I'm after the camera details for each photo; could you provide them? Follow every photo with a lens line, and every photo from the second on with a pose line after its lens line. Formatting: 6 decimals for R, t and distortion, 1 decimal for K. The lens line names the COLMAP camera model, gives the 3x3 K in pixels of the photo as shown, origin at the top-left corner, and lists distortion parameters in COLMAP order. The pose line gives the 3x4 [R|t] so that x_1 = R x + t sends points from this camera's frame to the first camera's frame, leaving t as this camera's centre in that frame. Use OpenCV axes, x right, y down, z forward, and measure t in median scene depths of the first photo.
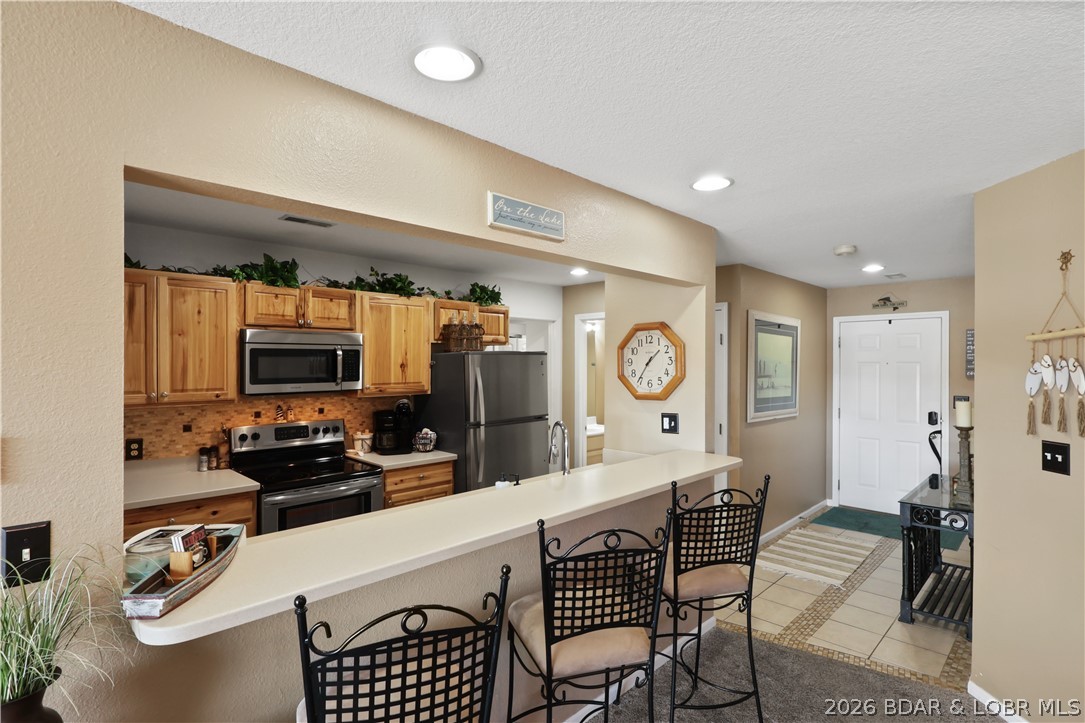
lens RADIAL K [[536.6, 0, 551.0], [0, 536.6, 365.7], [0, 0, 1]] dist [-0.002106, 0.004406]
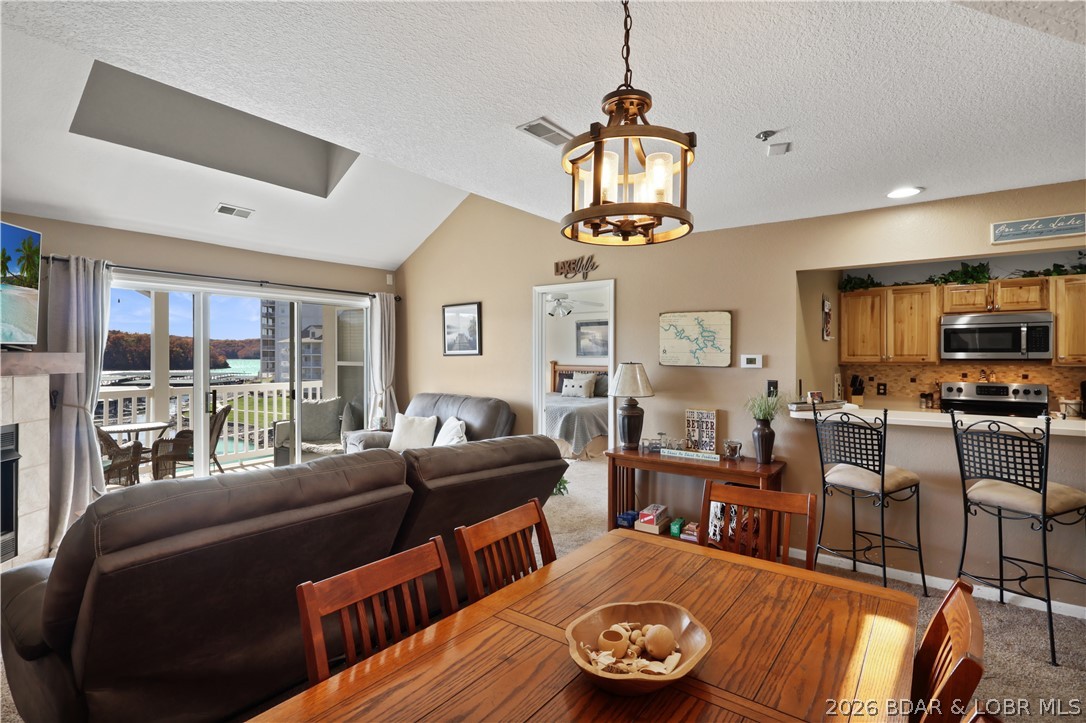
lens RADIAL K [[537.1, 0, 539.1], [0, 537.1, 354.1], [0, 0, 1]] dist [-0.002106, 0.004406]
pose [[0.138546, 0.001068, -0.990355, 0.742268], [-0.004569, 0.999989, 0.000440, 0.041776], [0.990345, 0.004464, 0.138549, -0.324680]]
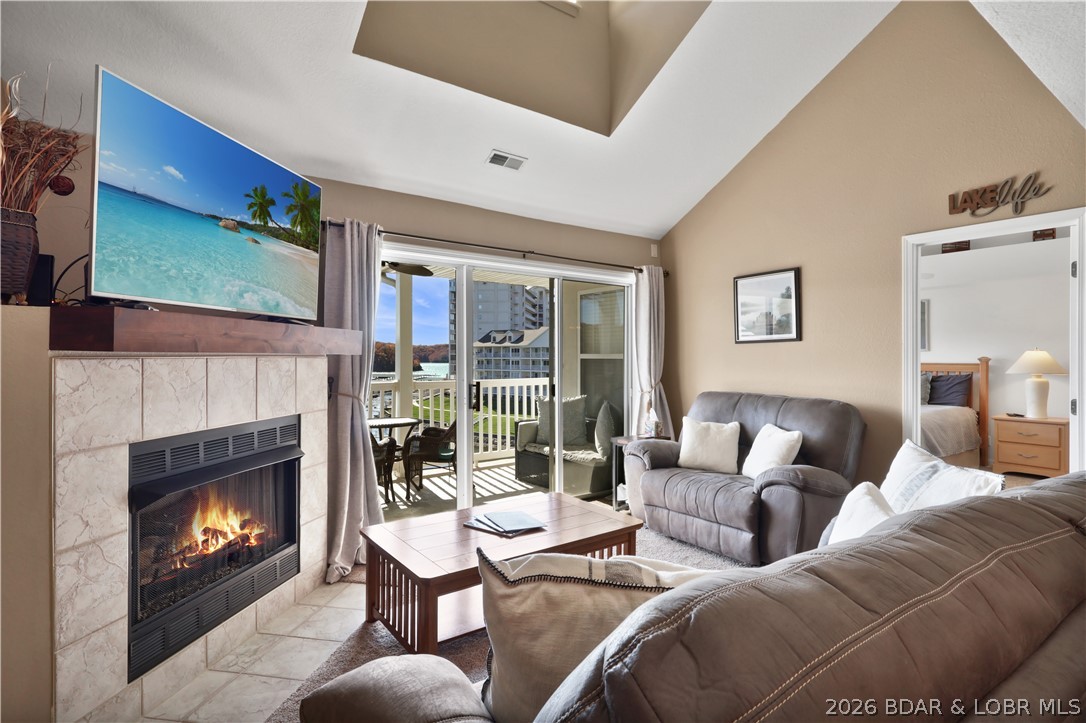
lens RADIAL K [[537.1, 0, 532.5], [0, 537.1, 356.5], [0, 0, 1]] dist [-0.002106, 0.004406]
pose [[-0.180155, -0.002372, -0.983635, 0.366832], [-0.004441, 0.999989, -0.001598, 0.086693], [0.983628, 0.004080, -0.180163, -0.644663]]
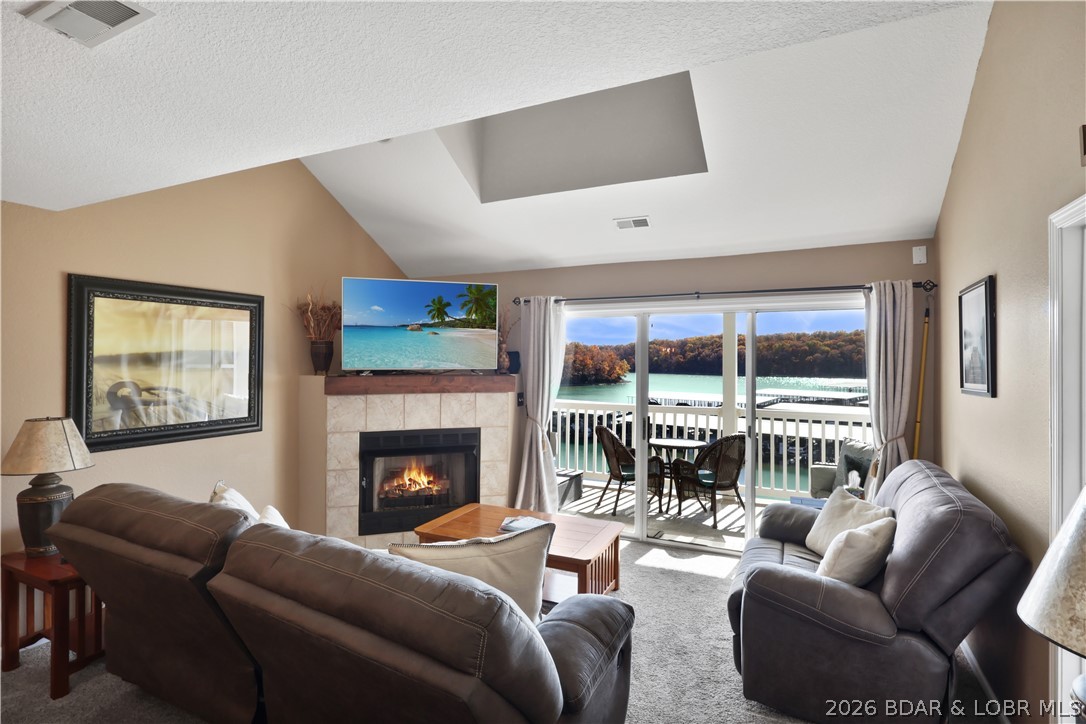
lens RADIAL K [[537.1, 0, 542.8], [0, 537.1, 355.4], [0, 0, 1]] dist [-0.002106, 0.004406]
pose [[-0.951373, -0.005960, -0.307984, -0.118643], [-0.004512, 0.999975, -0.005411, -0.001502], [0.308009, -0.003758, -0.951376, 0.215810]]
